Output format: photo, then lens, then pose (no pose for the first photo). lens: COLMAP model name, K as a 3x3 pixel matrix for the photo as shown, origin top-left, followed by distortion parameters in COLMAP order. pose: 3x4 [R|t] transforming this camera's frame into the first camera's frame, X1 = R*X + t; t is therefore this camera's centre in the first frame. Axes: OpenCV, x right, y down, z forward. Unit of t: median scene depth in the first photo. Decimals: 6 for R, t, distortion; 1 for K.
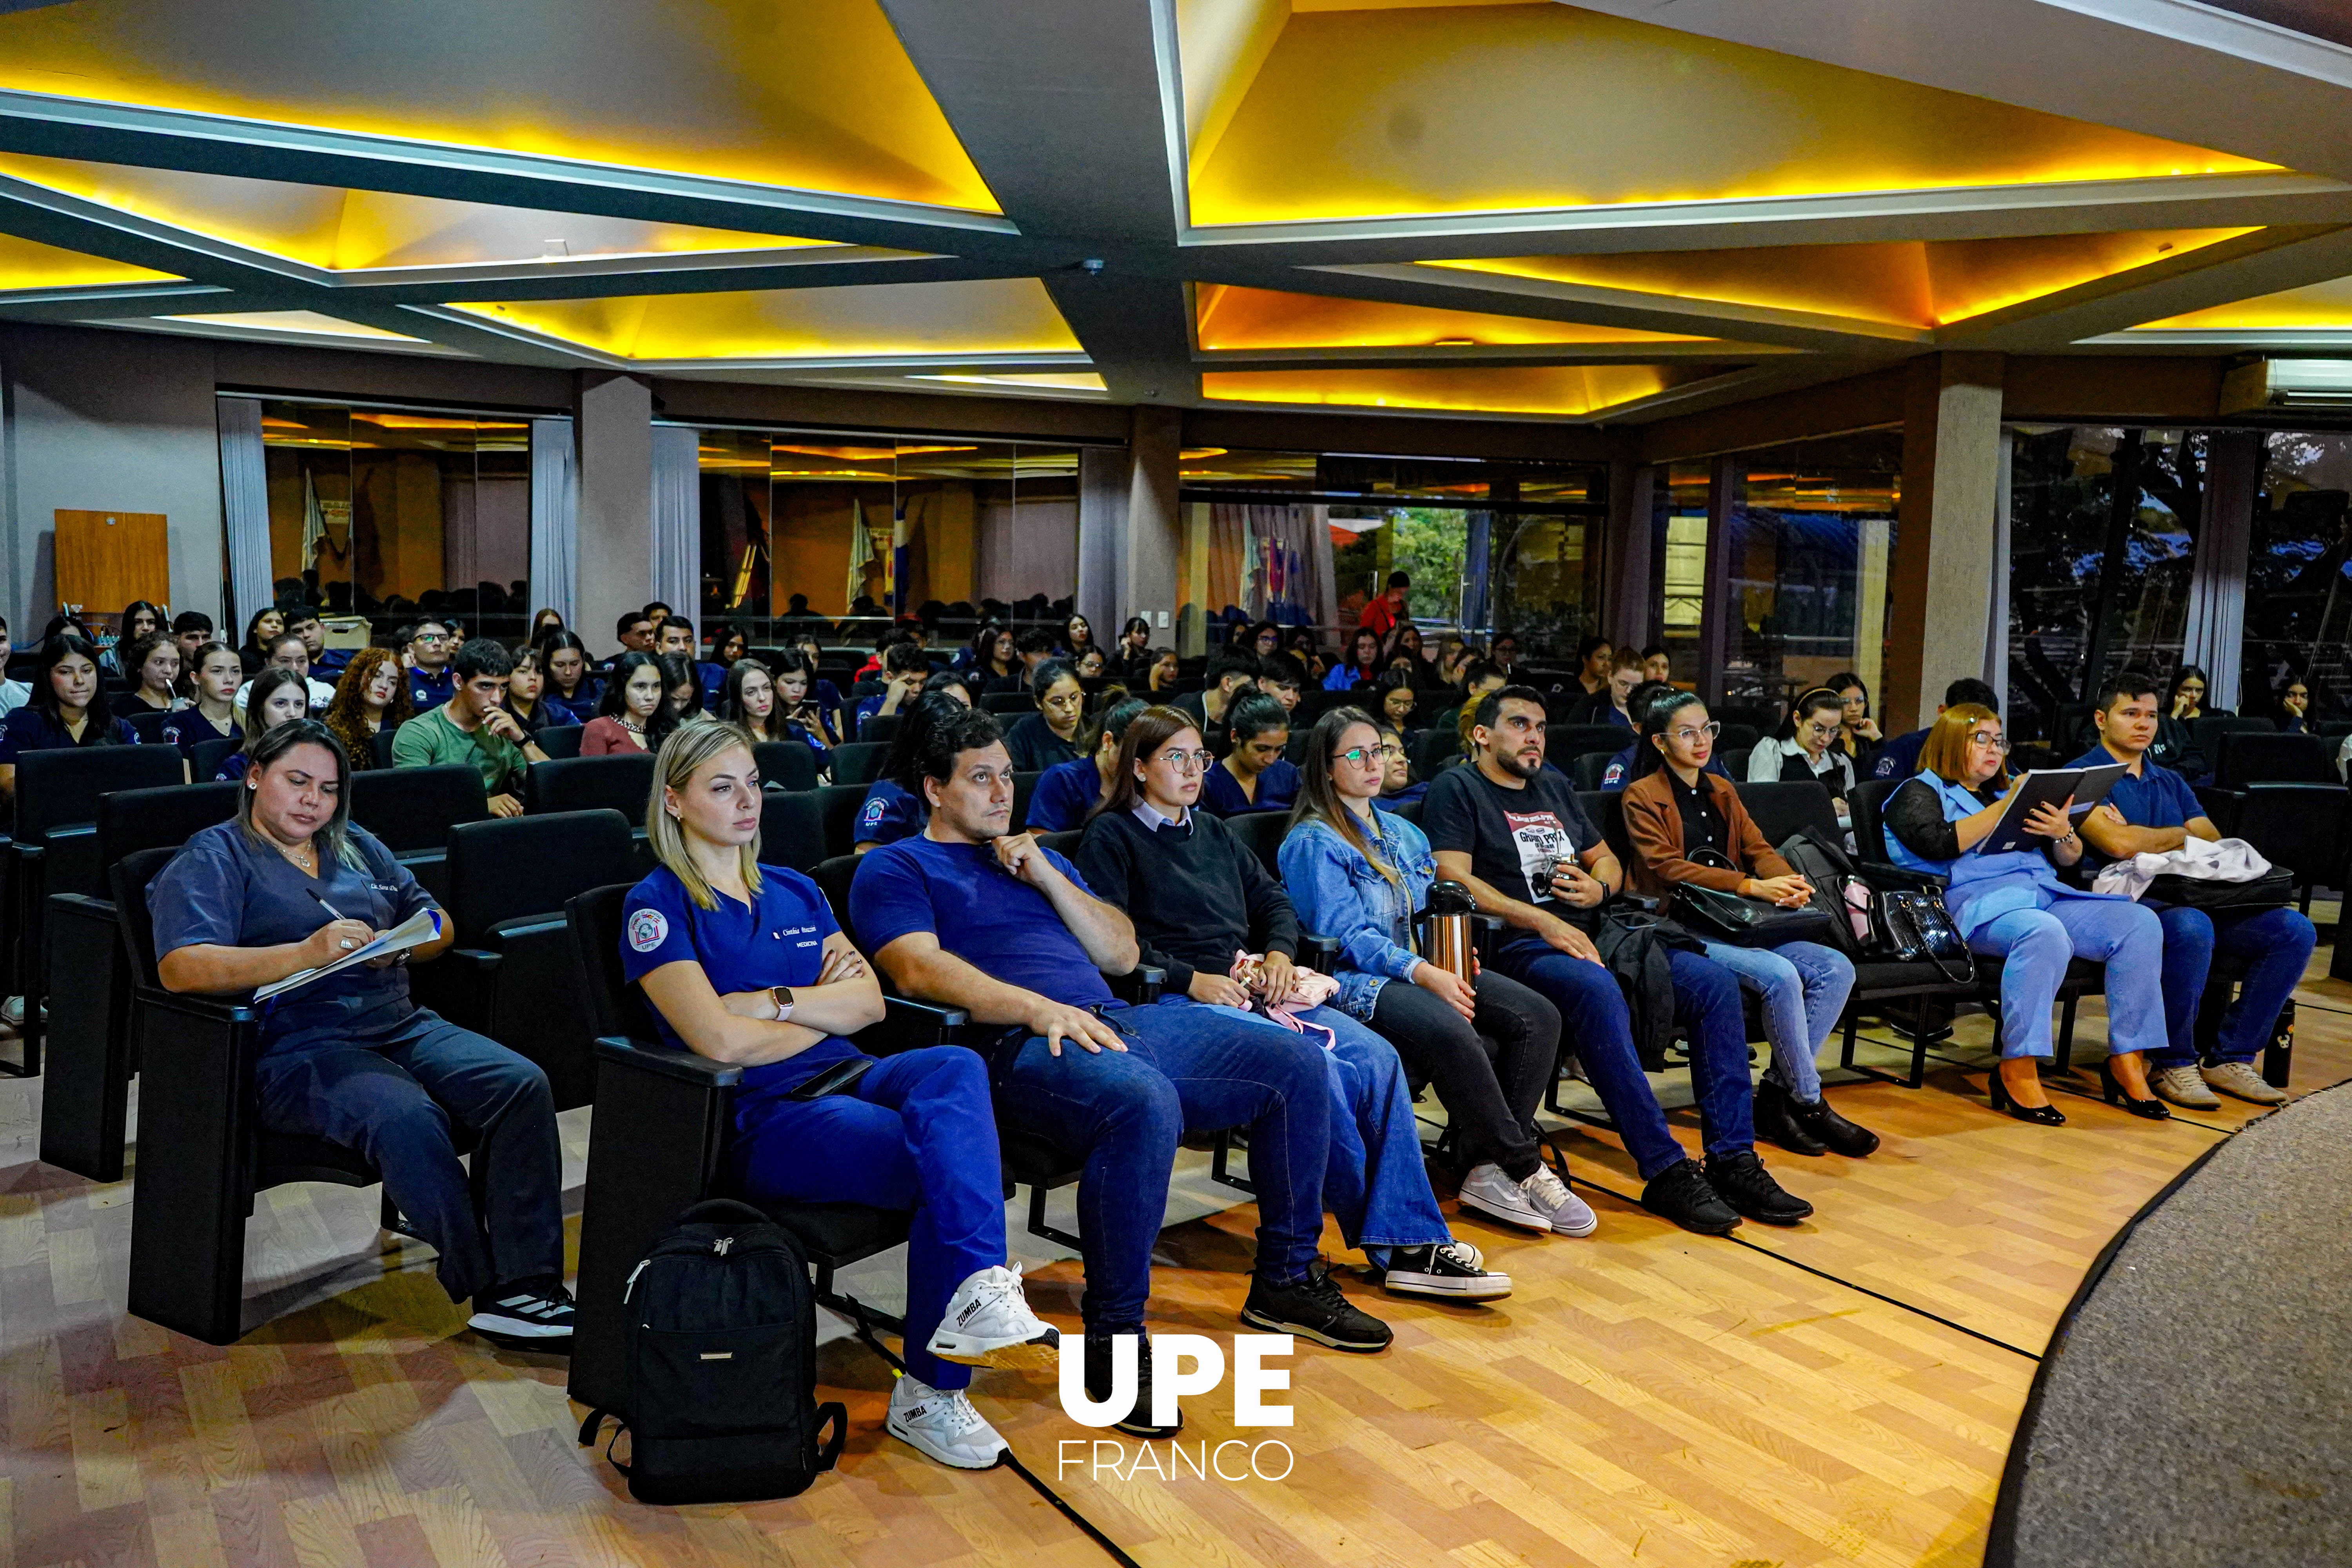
lens RADIAL K [[2022.0, 0, 1176.0], [0, 2022.0, 784.0], [0, 0, 1]] dist [0.016388, 0.011447]
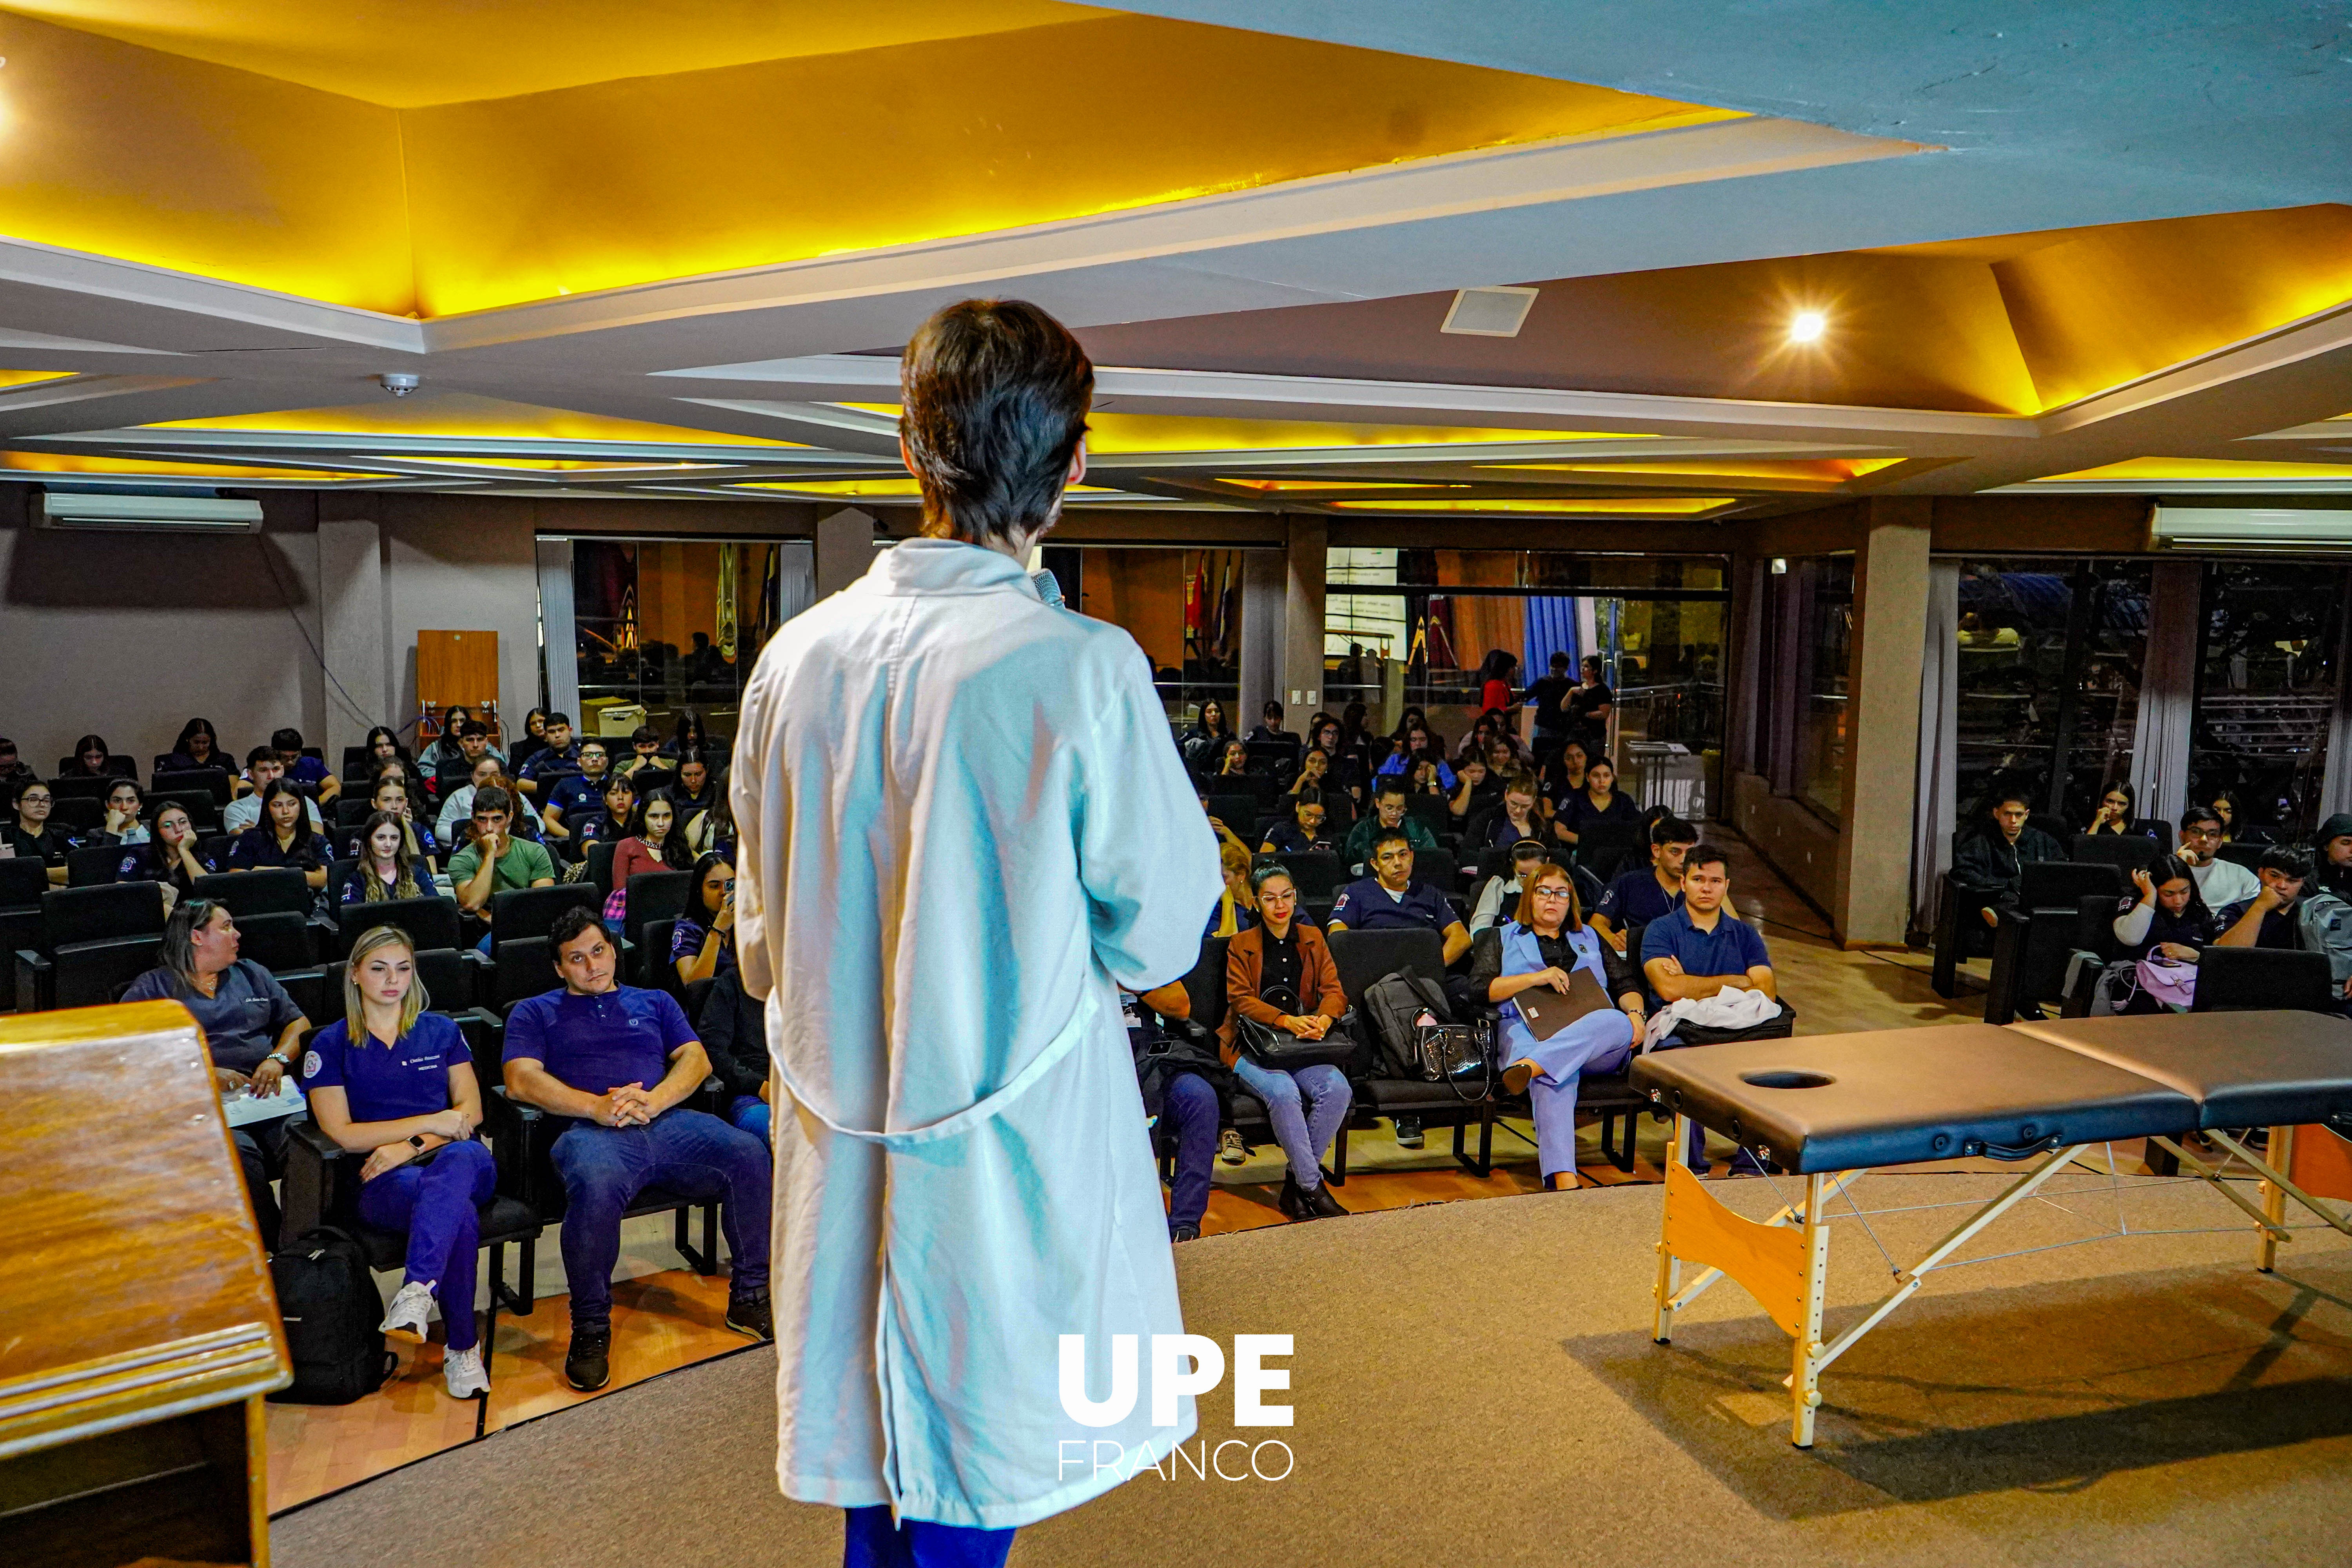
lens RADIAL K [[1930.2, 0, 1176.0], [0, 1930.2, 784.0], [0, 0, 1]] dist [0.004576, -0.000383]
pose [[0.970883, 0.015837, -0.239030, 0.382419], [-0.014452, 0.999867, 0.007547, -0.083893], [0.239118, -0.003873, 0.970983, -0.176773]]
